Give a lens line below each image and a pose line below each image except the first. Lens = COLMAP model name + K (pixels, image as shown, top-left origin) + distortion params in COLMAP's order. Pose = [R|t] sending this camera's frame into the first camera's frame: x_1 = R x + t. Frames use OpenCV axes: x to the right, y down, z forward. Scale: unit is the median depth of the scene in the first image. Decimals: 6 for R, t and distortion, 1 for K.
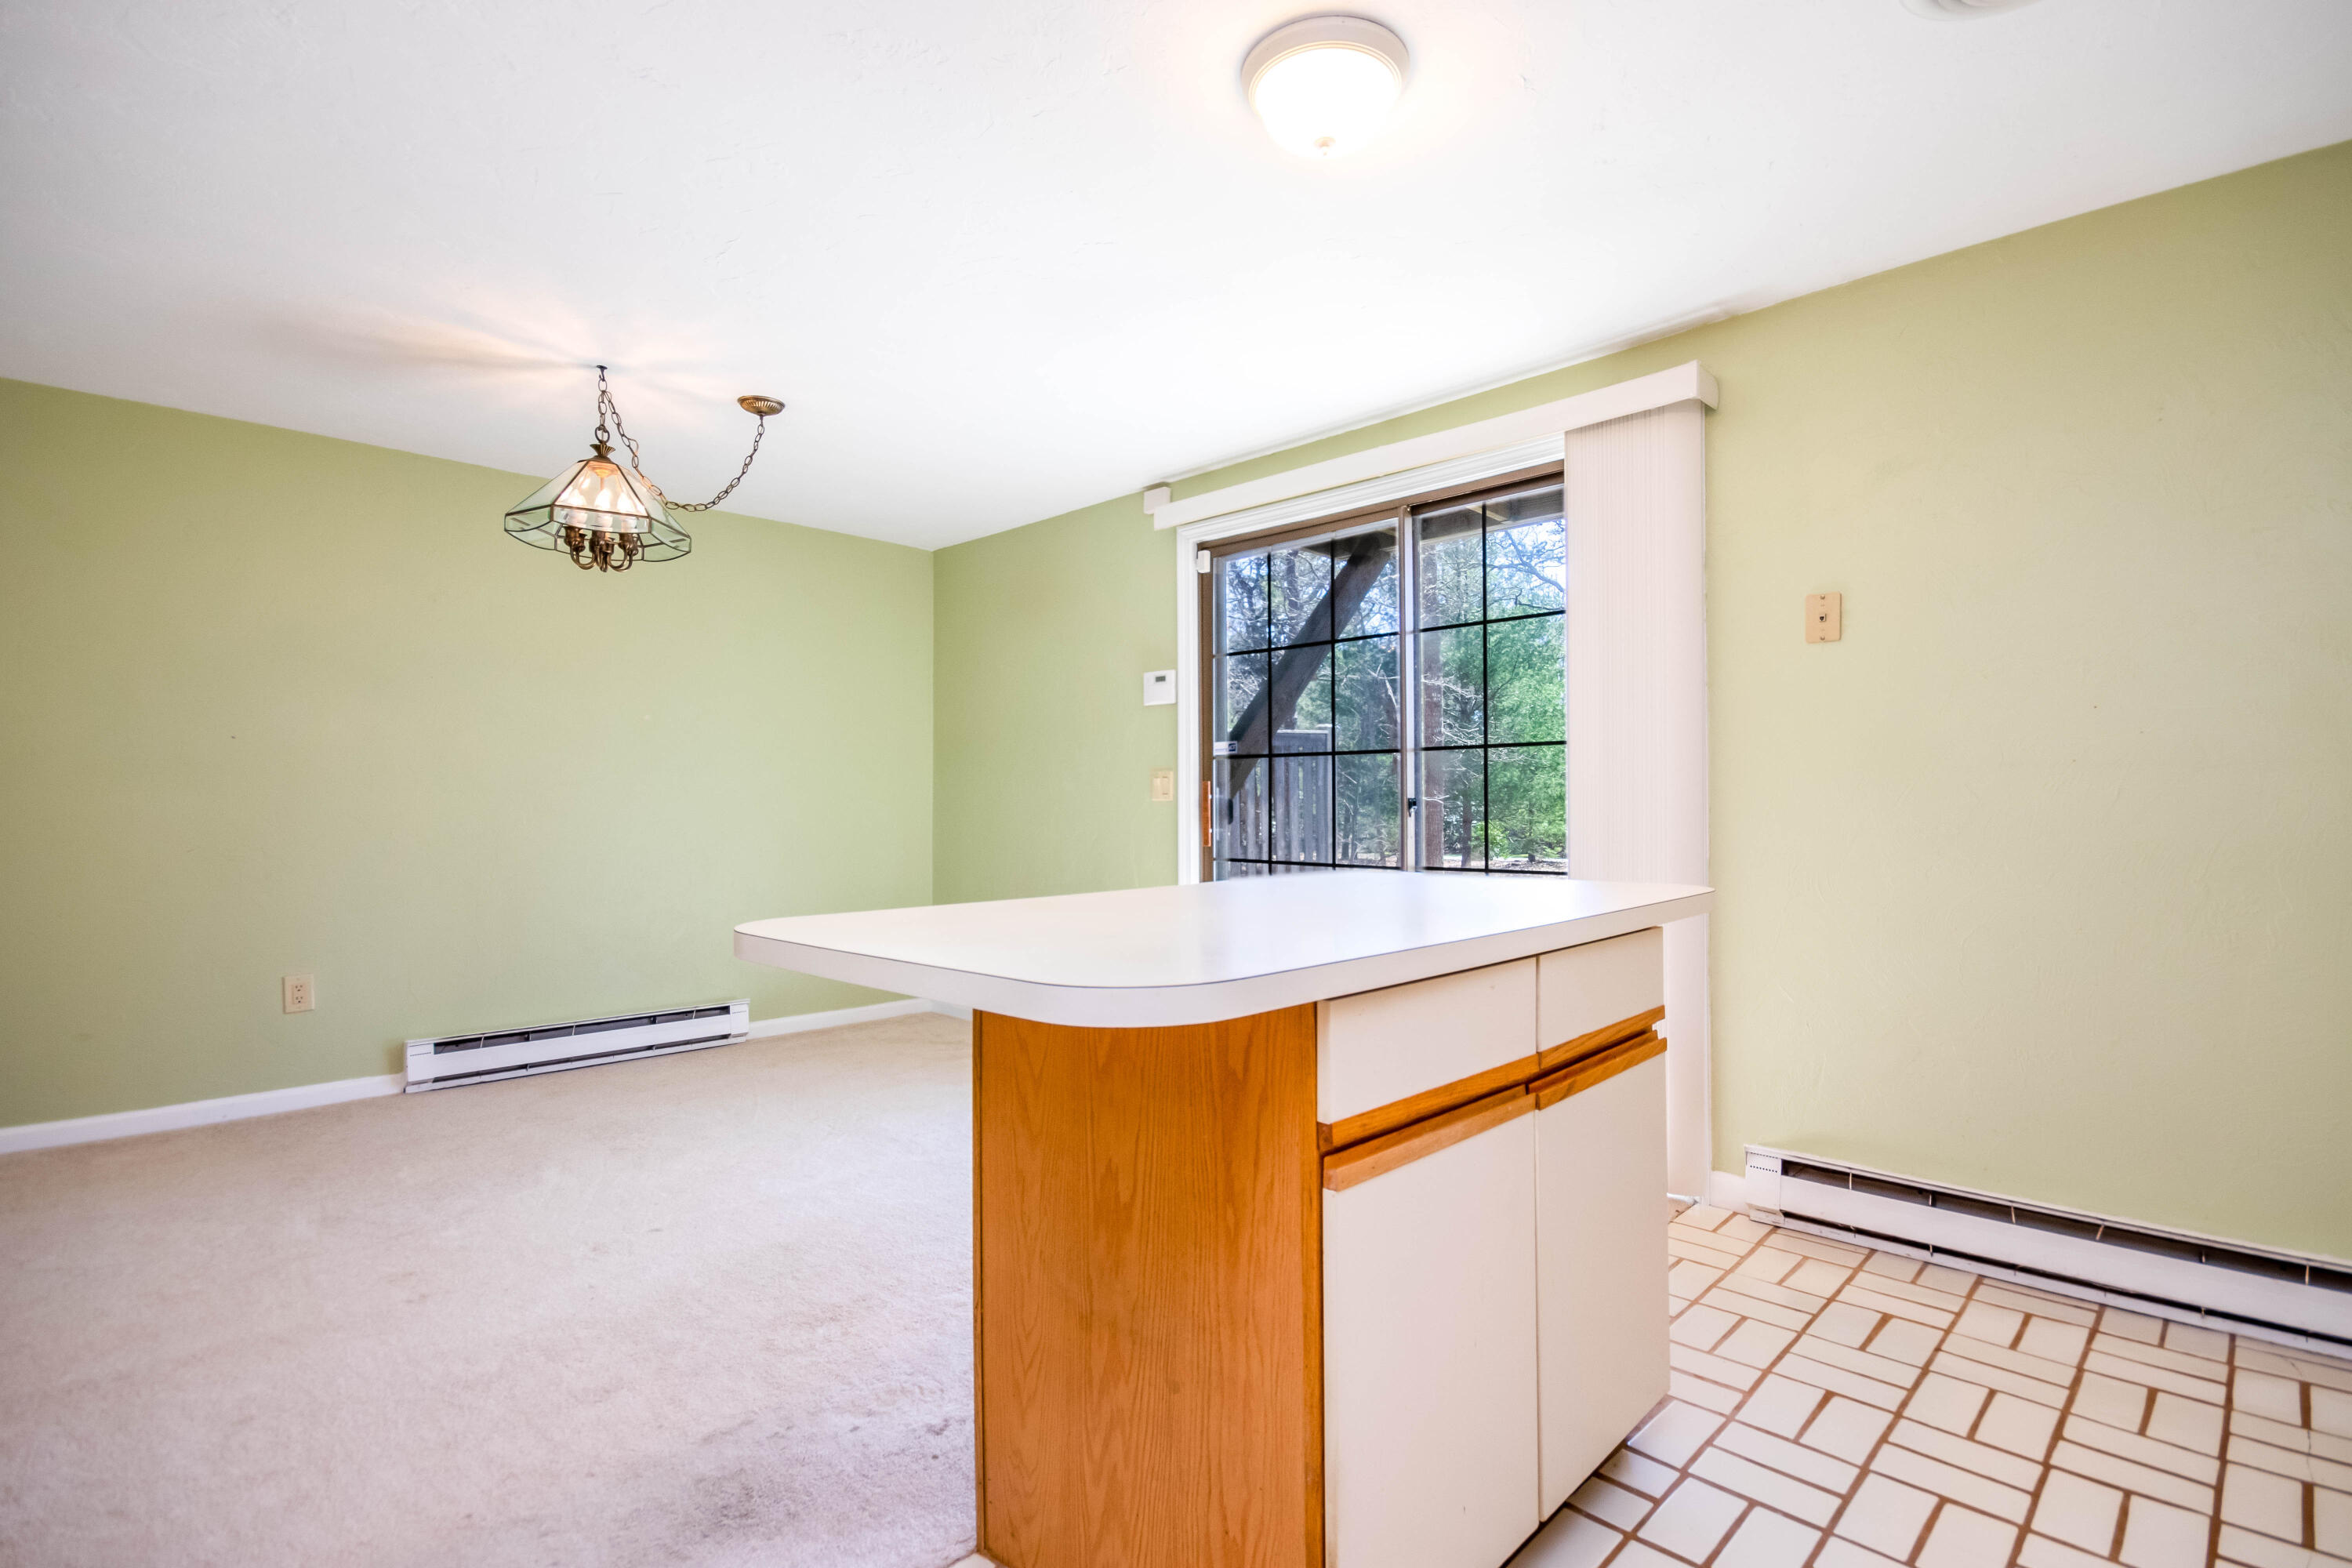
lens RADIAL K [[1140.3, 0, 1199.2], [0, 1140.3, 770.8], [0, 0, 1]] dist [-0.000821, -0.000278]
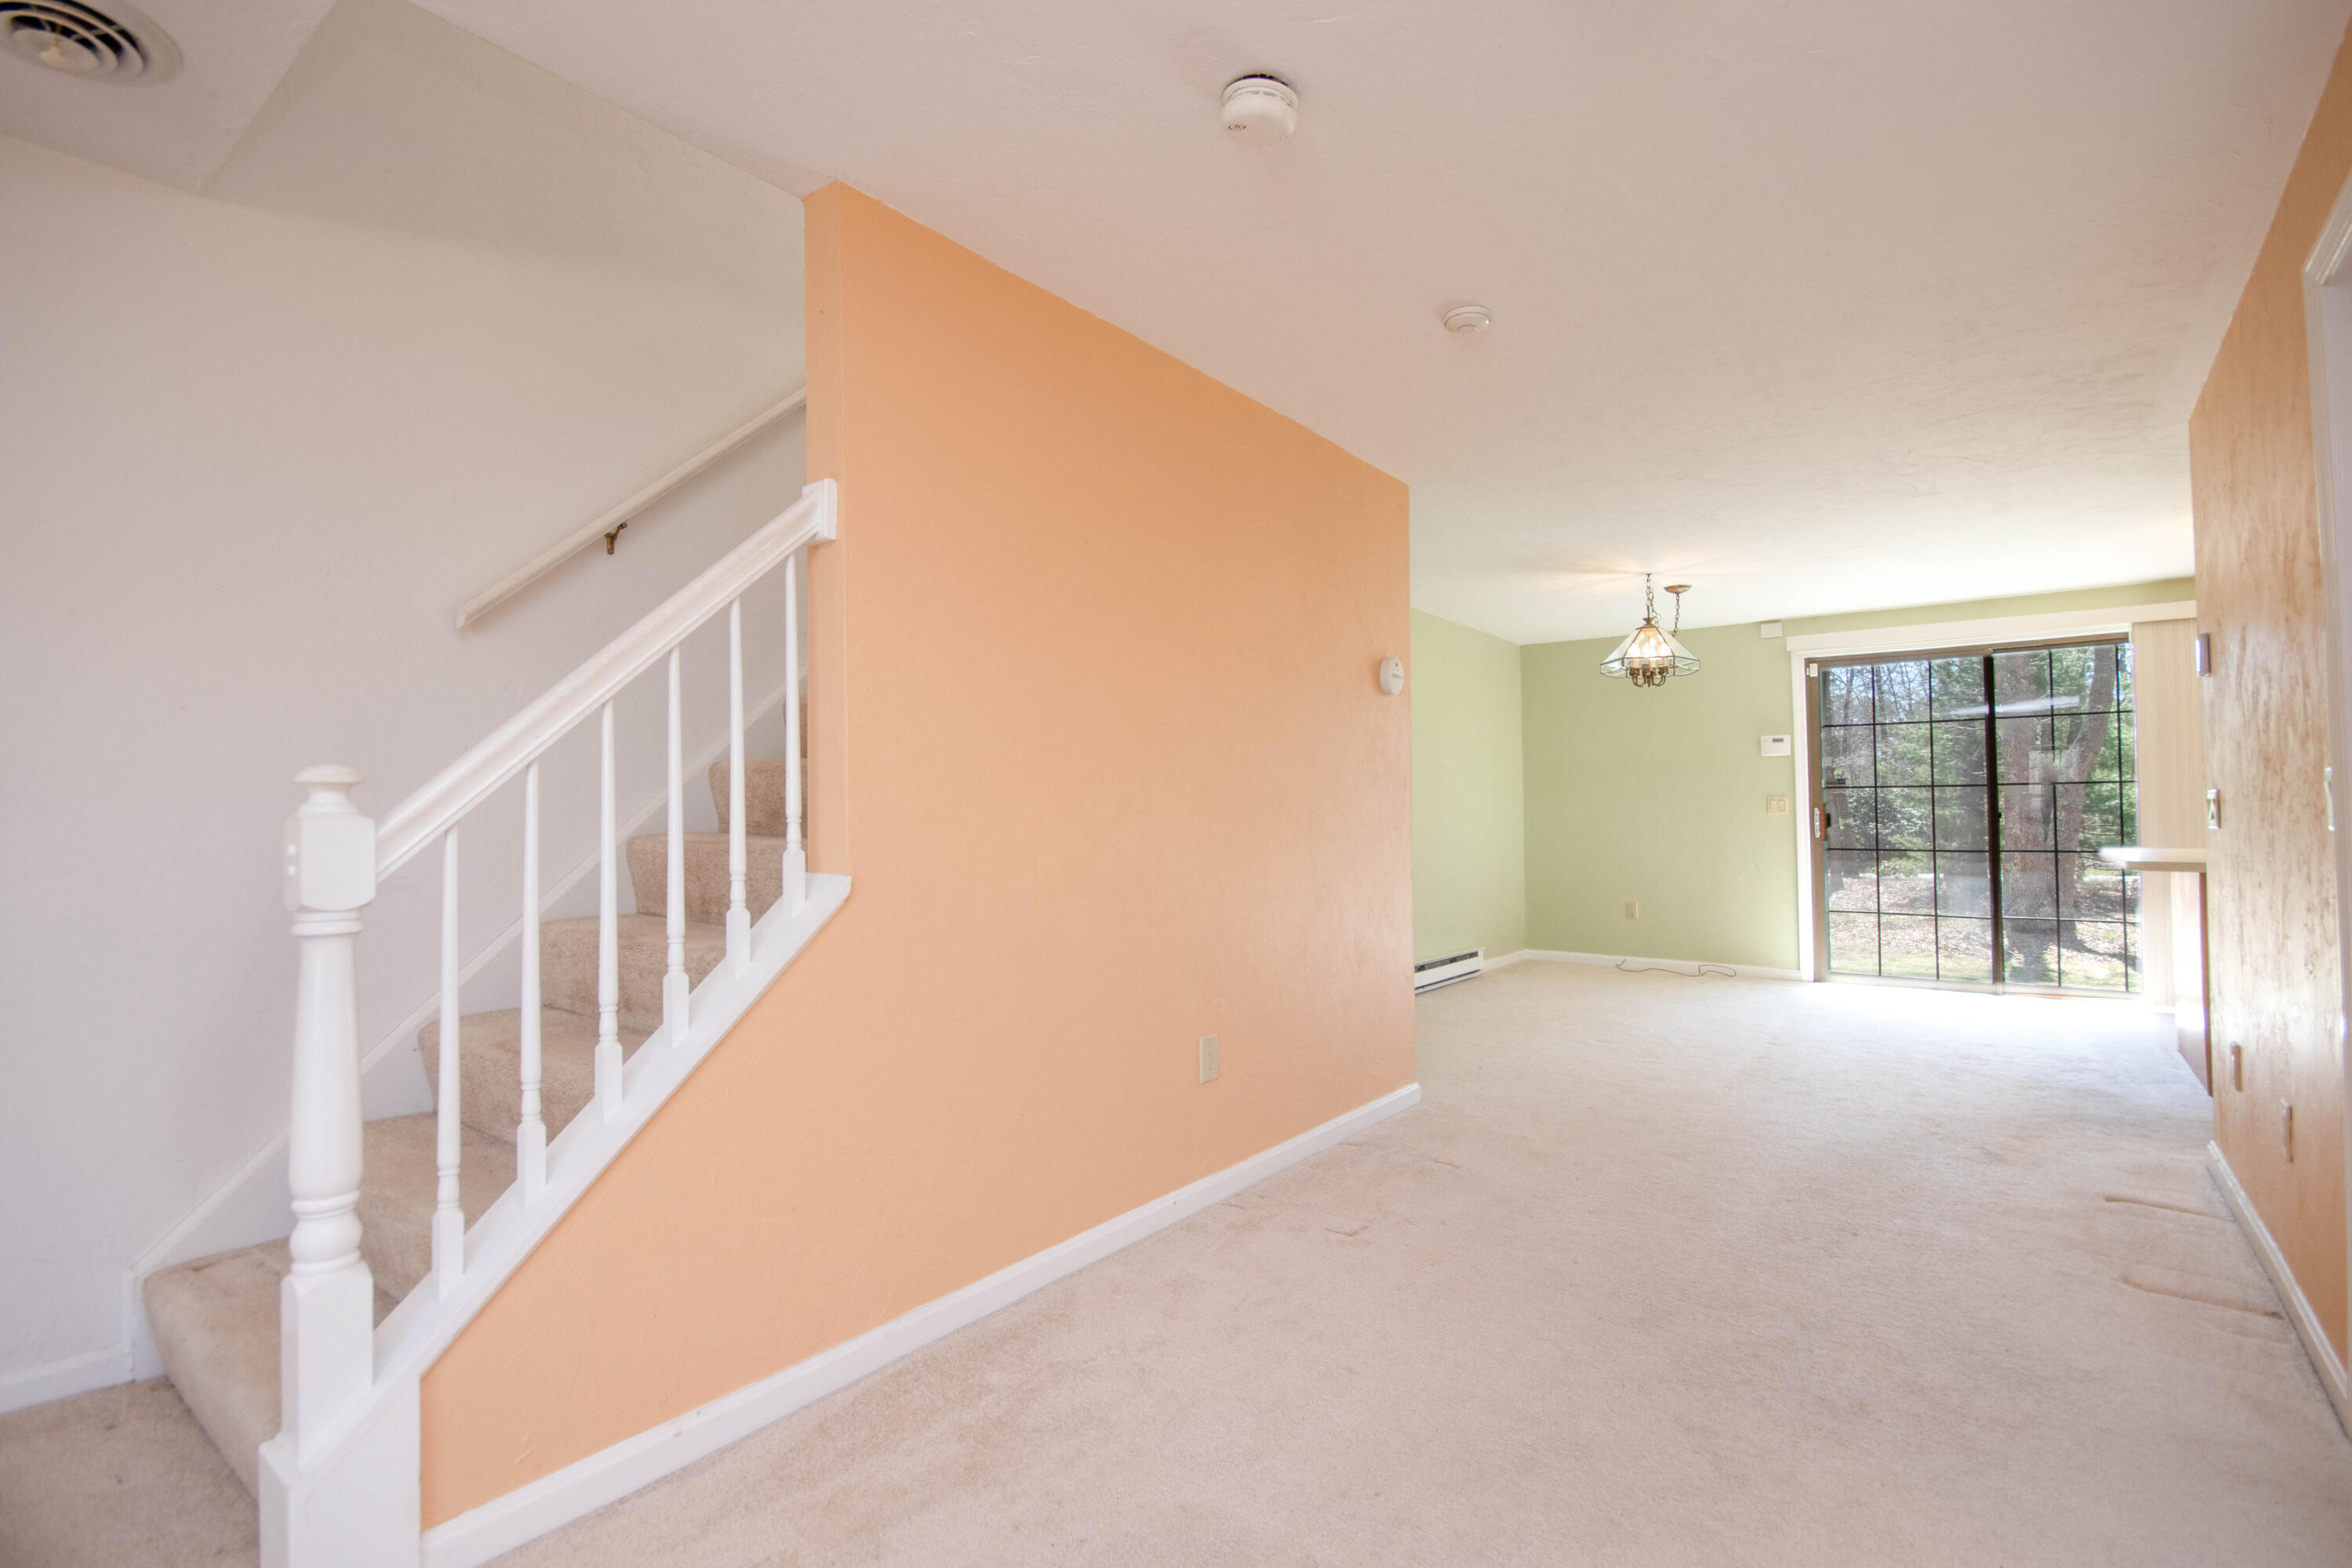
lens RADIAL K [[1140.3, 0, 1199.2], [0, 1140.3, 770.8], [0, 0, 1]] dist [-0.000821, -0.000278]
pose [[0.991345, 0.000917, 0.131279, -1.098646], [0.001427, 0.999841, -0.017757, -0.009081], [-0.131274, 0.017791, 0.991186, -0.522638]]
